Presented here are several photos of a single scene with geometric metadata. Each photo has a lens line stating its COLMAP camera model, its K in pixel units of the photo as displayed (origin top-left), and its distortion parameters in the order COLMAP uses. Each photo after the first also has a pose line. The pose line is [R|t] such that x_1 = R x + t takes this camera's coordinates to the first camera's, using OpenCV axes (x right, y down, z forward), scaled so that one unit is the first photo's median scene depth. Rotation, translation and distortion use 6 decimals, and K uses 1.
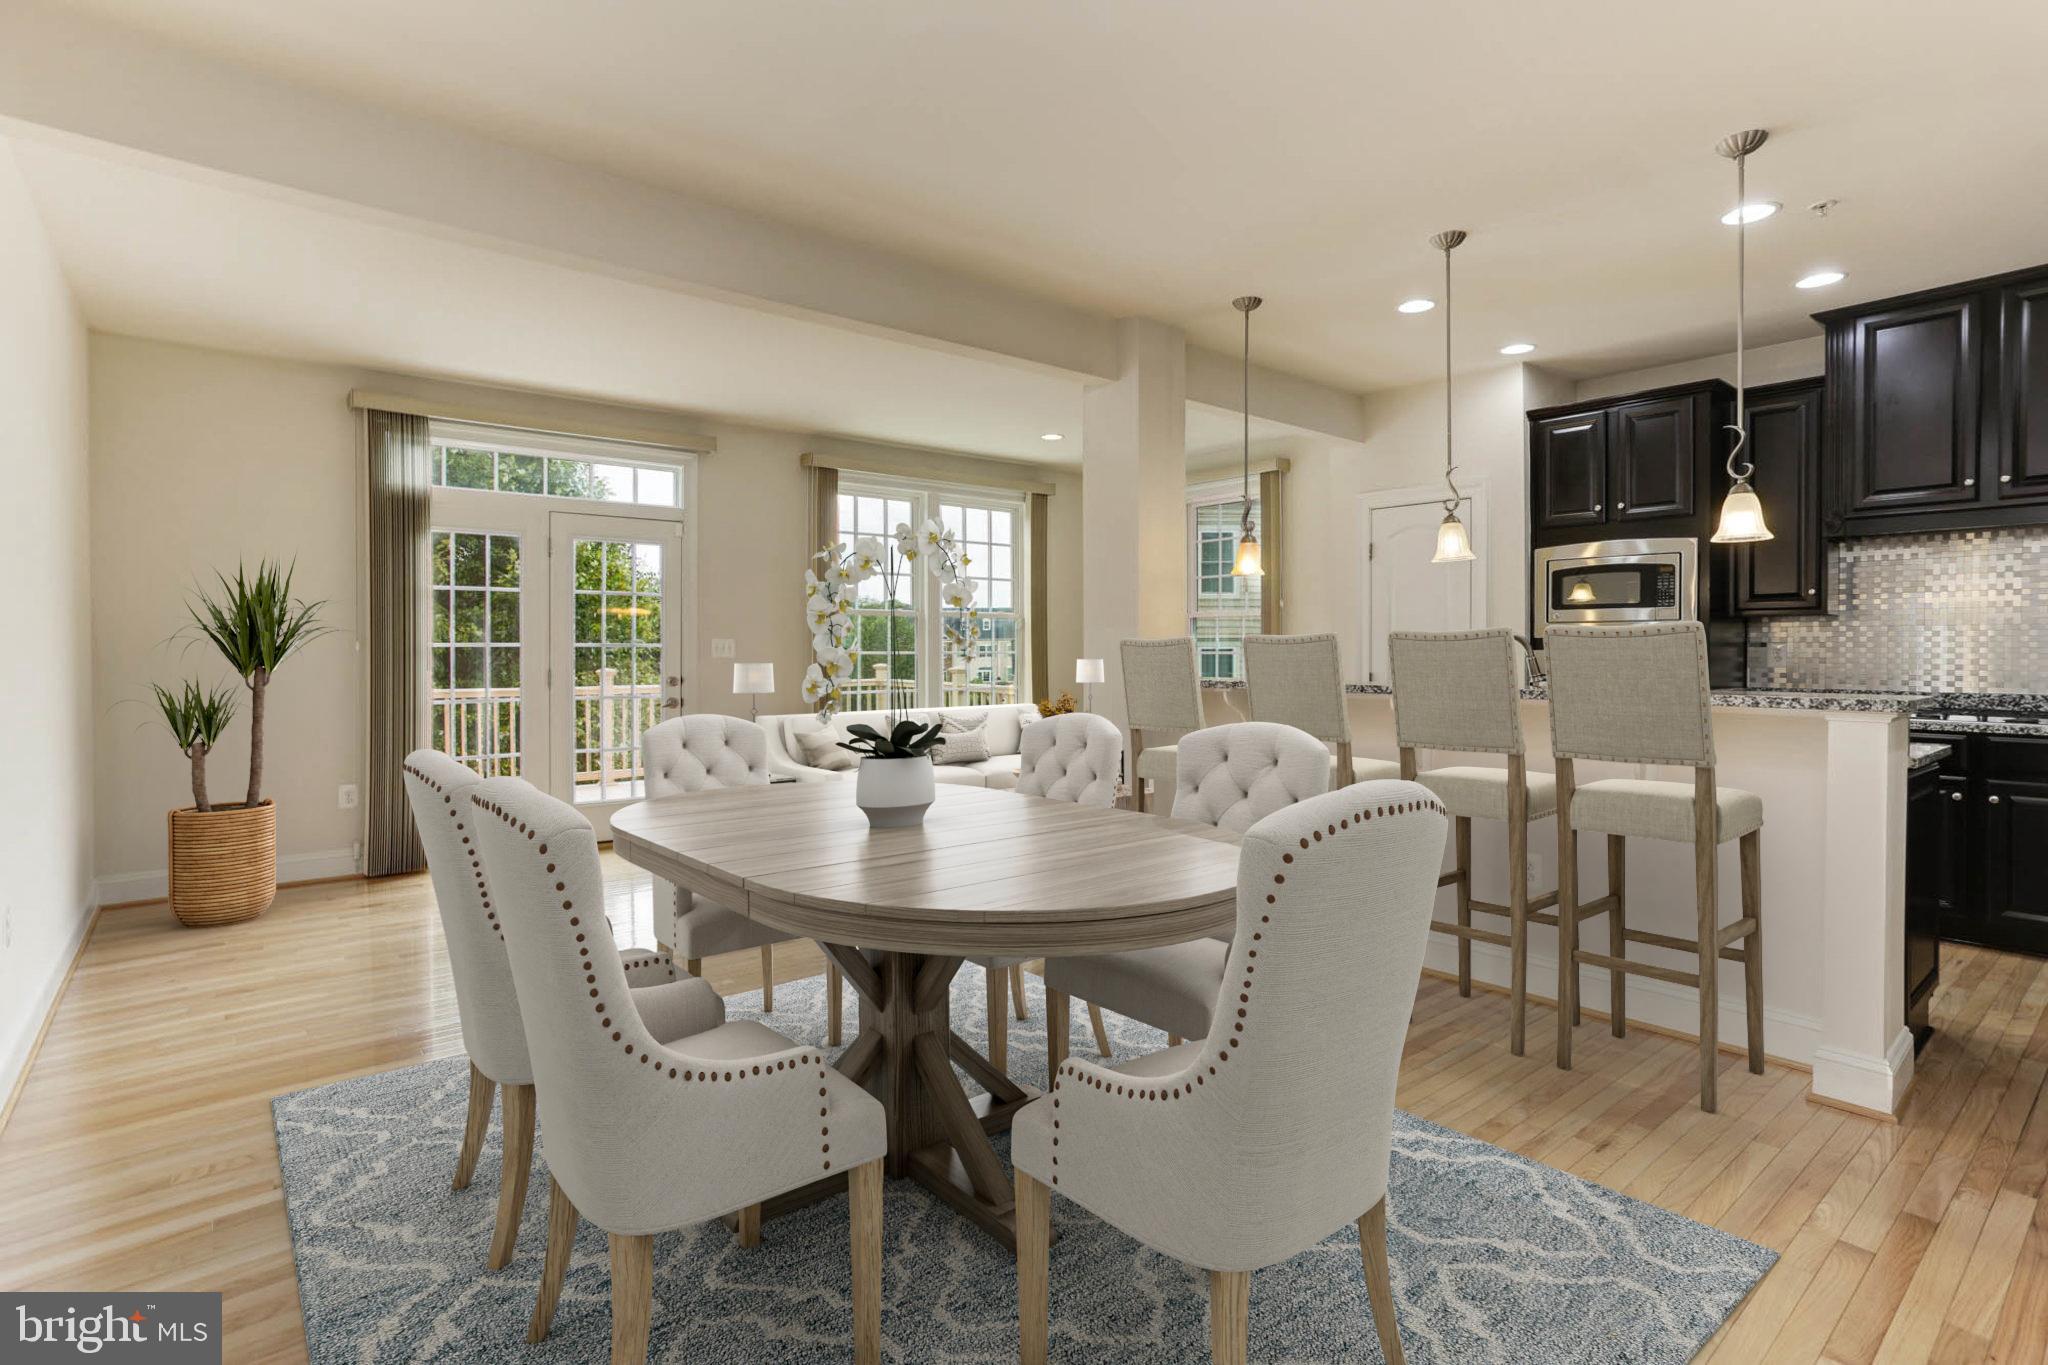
lens RADIAL K [[1027.5, 0, 1017.1], [0, 1027.5, 668.4], [0, 0, 1]] dist [-0.031396, 0.013236]
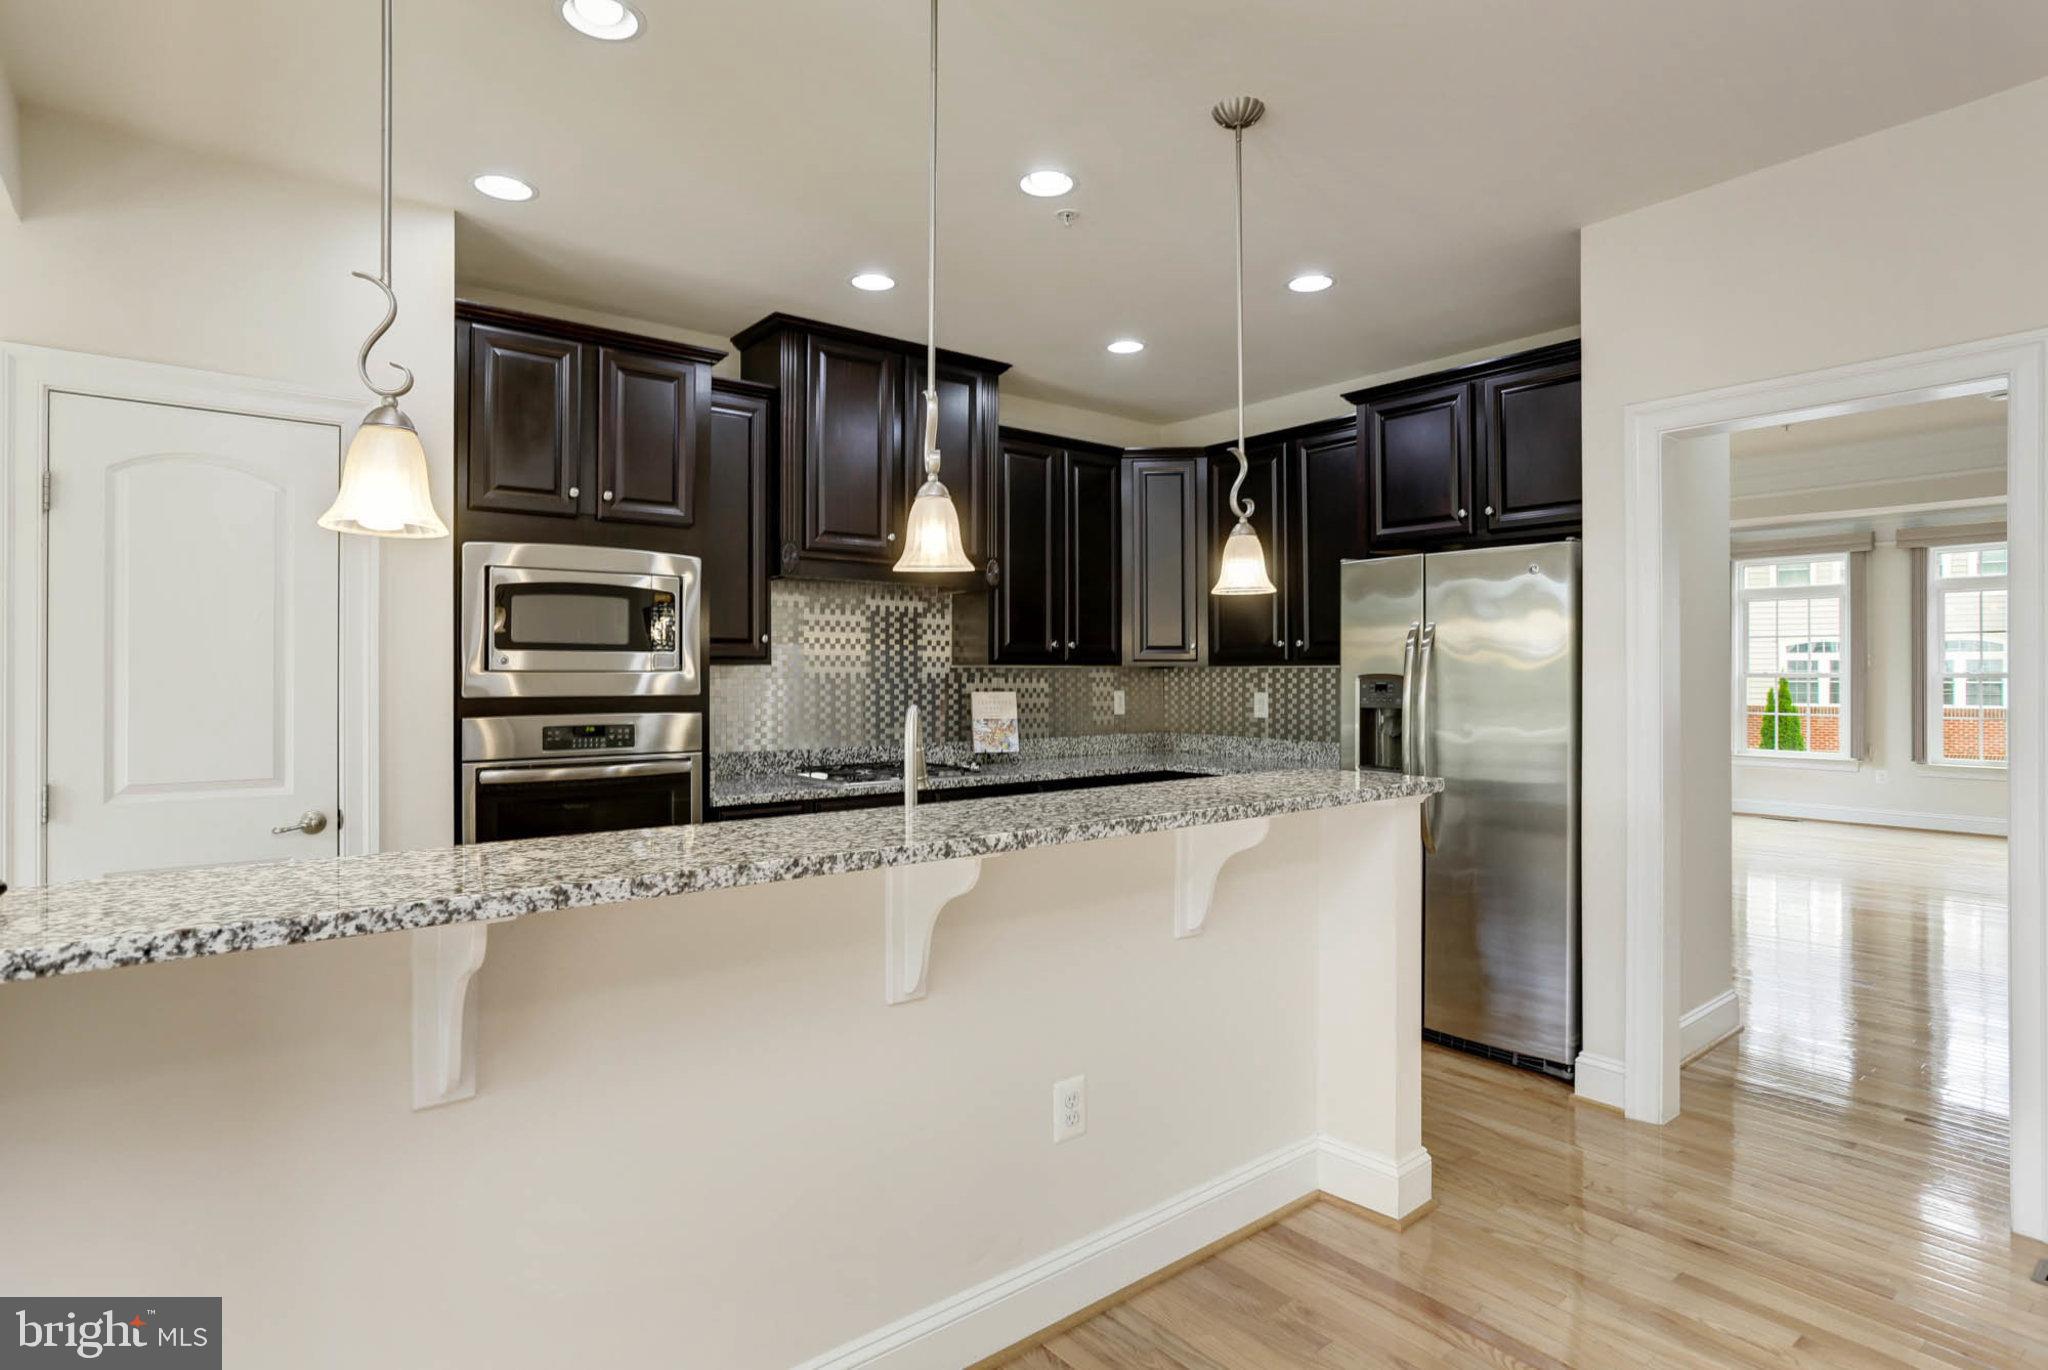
lens RADIAL K [[1096.7, 0, 1031.8], [0, 1096.7, 672.7], [0, 0, 1]] dist [-0.029492, 0.001928]
pose [[0.002015, -0.001345, 0.999997, -0.107465], [0.020768, 0.999783, 0.001303, -0.045736], [-0.999782, 0.020766, 0.002043, 0.790200]]
